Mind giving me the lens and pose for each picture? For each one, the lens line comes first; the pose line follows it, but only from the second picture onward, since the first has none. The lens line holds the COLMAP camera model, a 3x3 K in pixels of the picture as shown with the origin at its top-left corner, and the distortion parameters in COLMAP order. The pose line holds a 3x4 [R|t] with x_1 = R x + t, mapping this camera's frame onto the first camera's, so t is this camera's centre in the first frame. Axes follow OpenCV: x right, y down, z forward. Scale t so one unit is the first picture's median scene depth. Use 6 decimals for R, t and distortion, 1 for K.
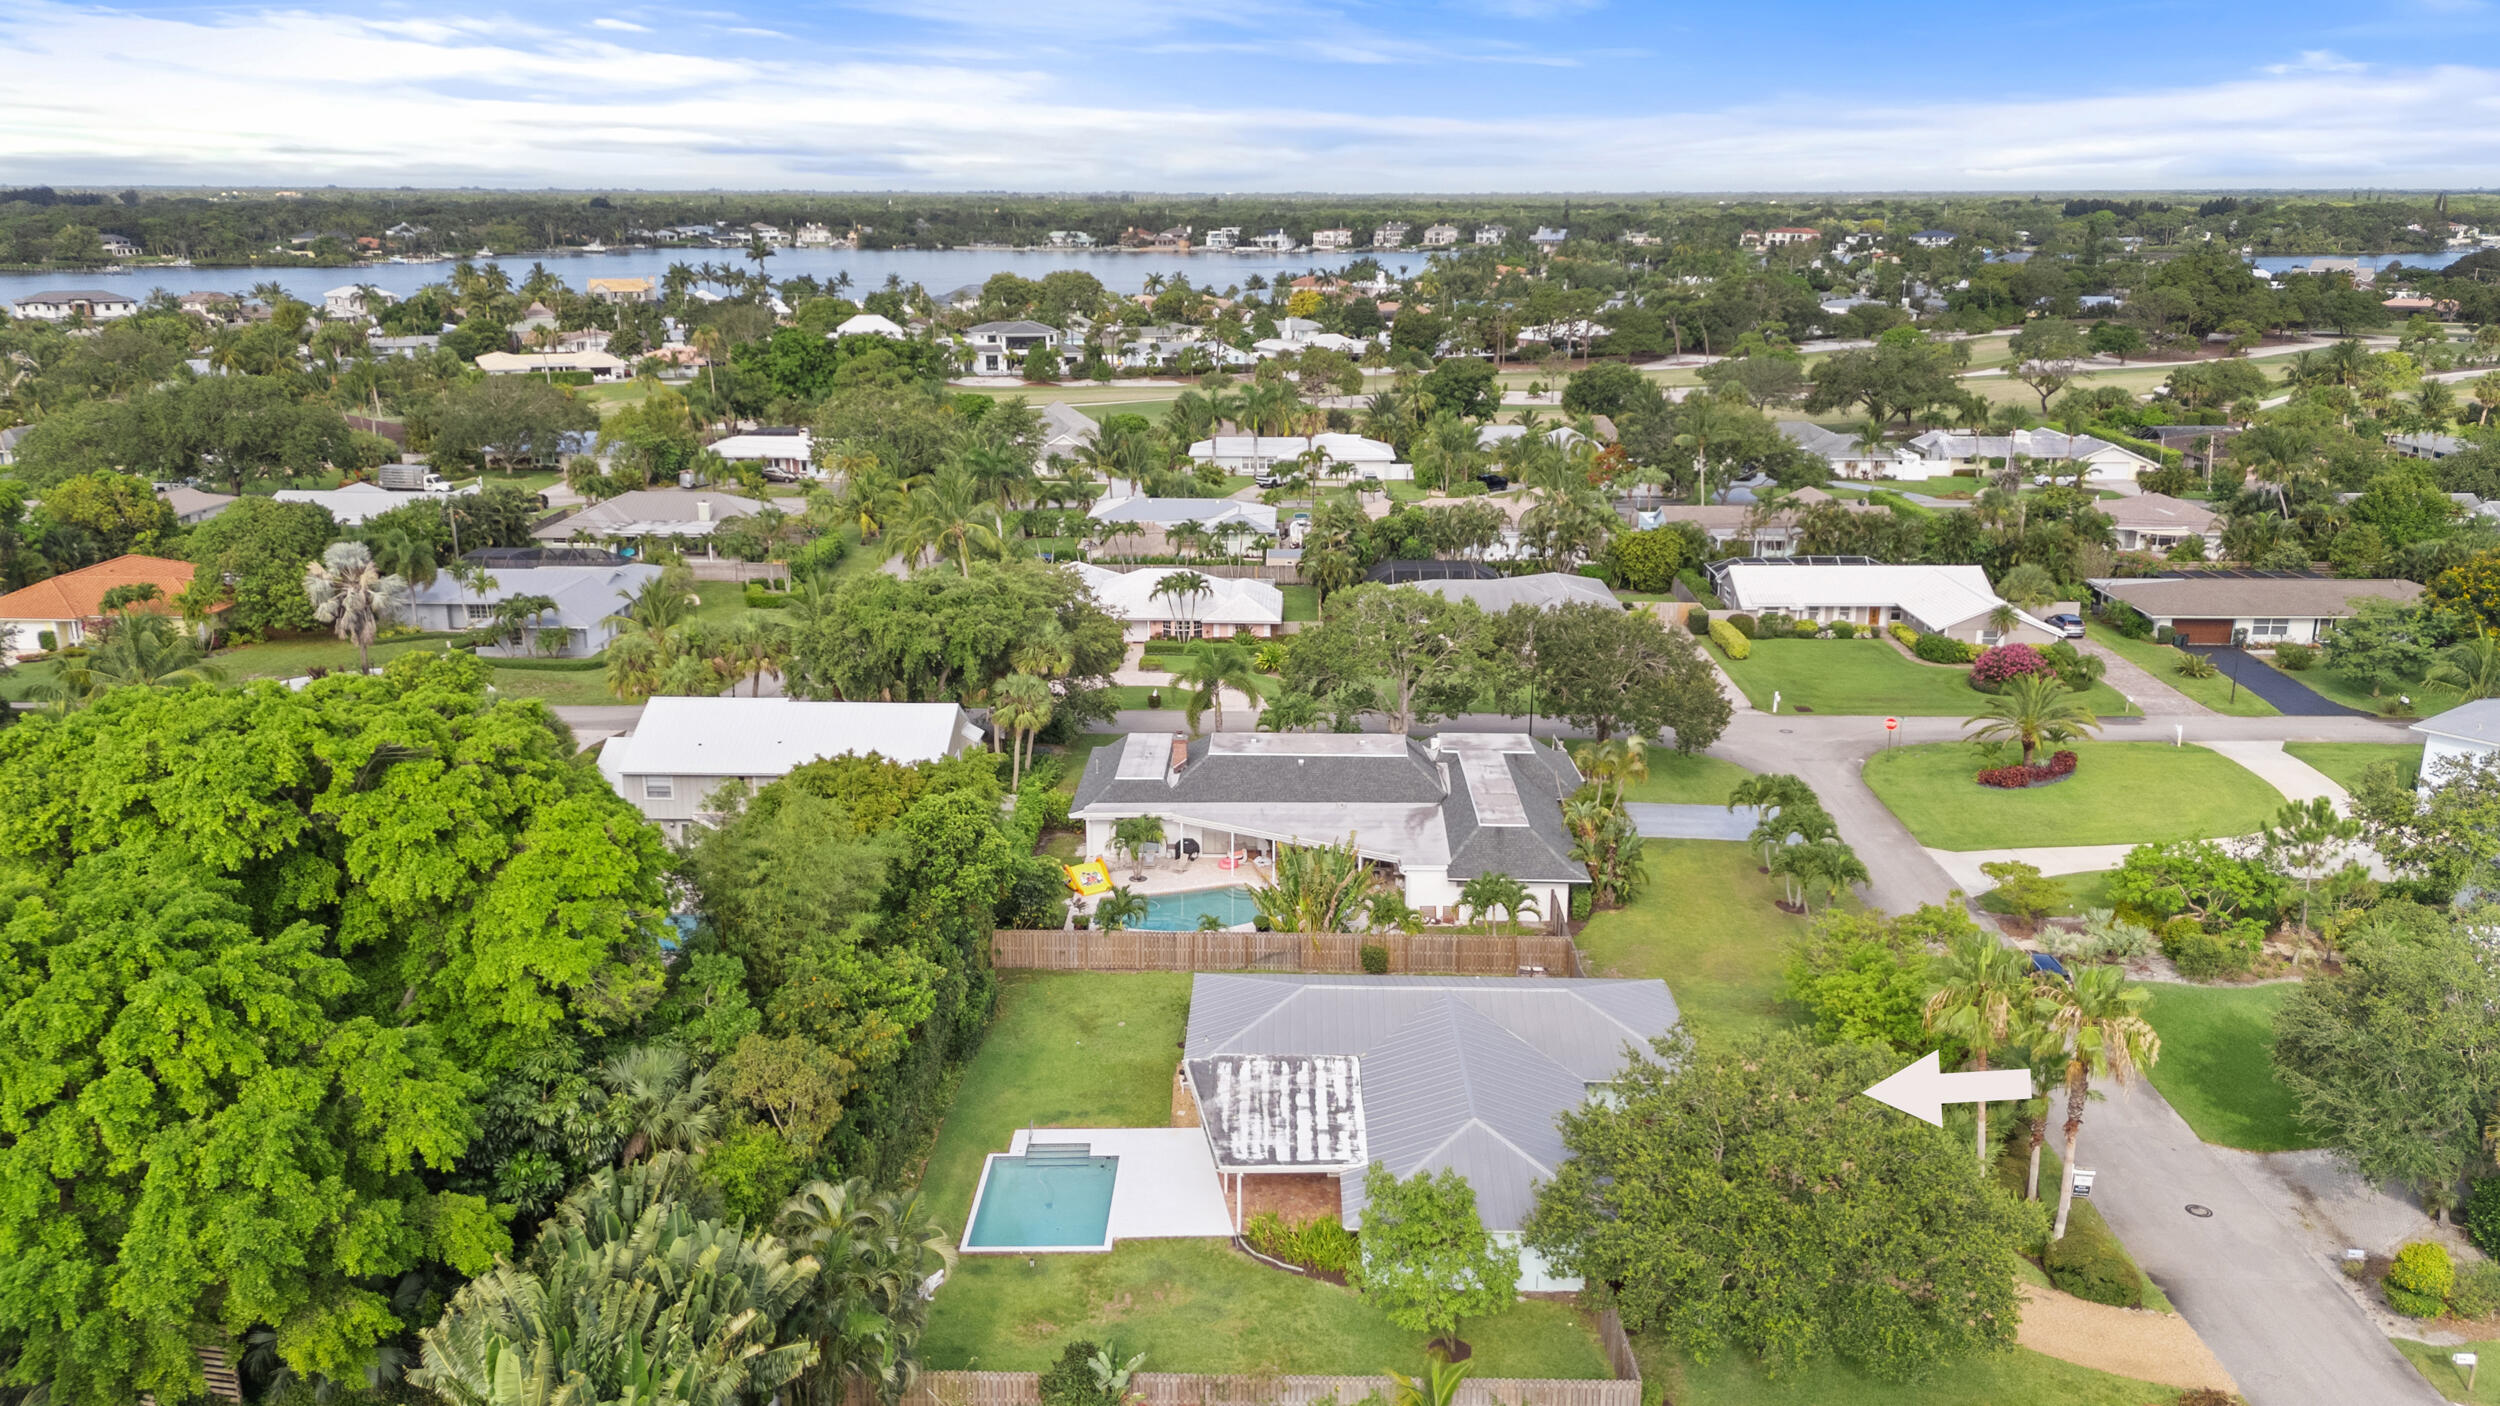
lens RADIAL K [[1878.7, 0, 1250.0], [0, 1878.7, 703.0], [0, 0, 1]] dist [0.101320, -0.124206]
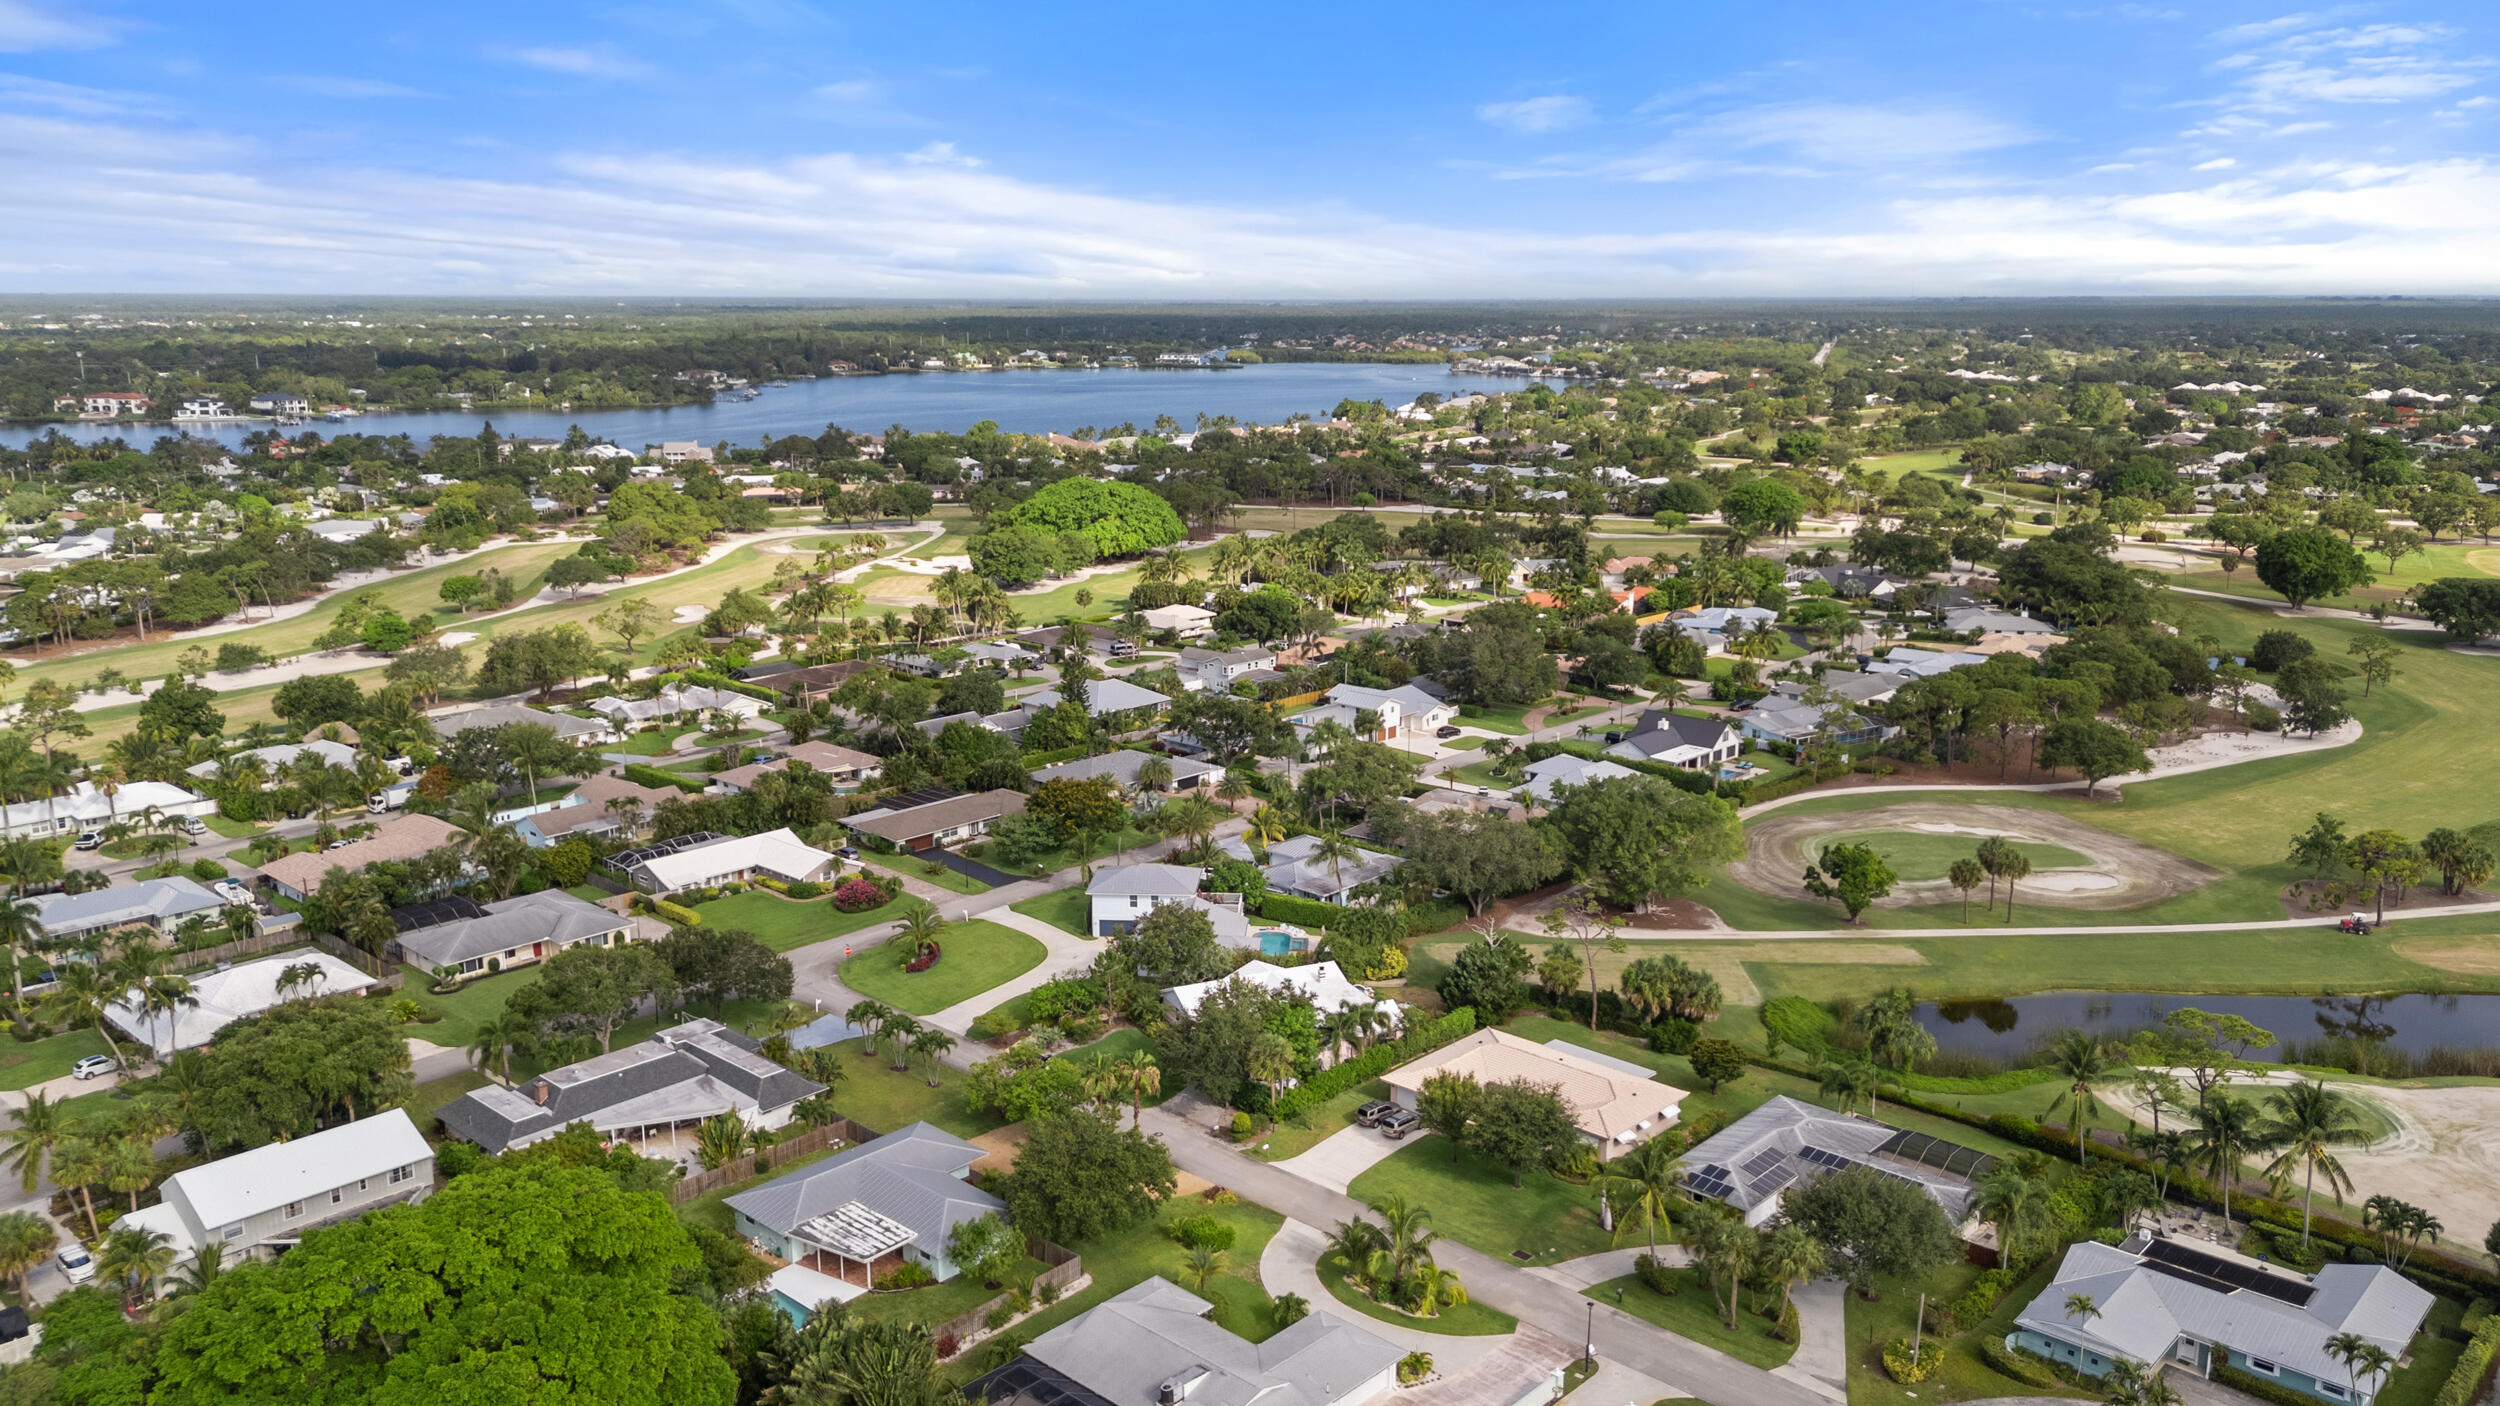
lens RADIAL K [[1878.7, 0, 1250.0], [0, 1878.7, 703.0], [0, 0, 1]] dist [0.101320, -0.124206]
pose [[0.662342, -0.160510, 0.731805, -0.528442], [0.196448, 0.979812, 0.037104, -0.165083], [-0.722987, 0.119186, 0.680503, -0.389355]]
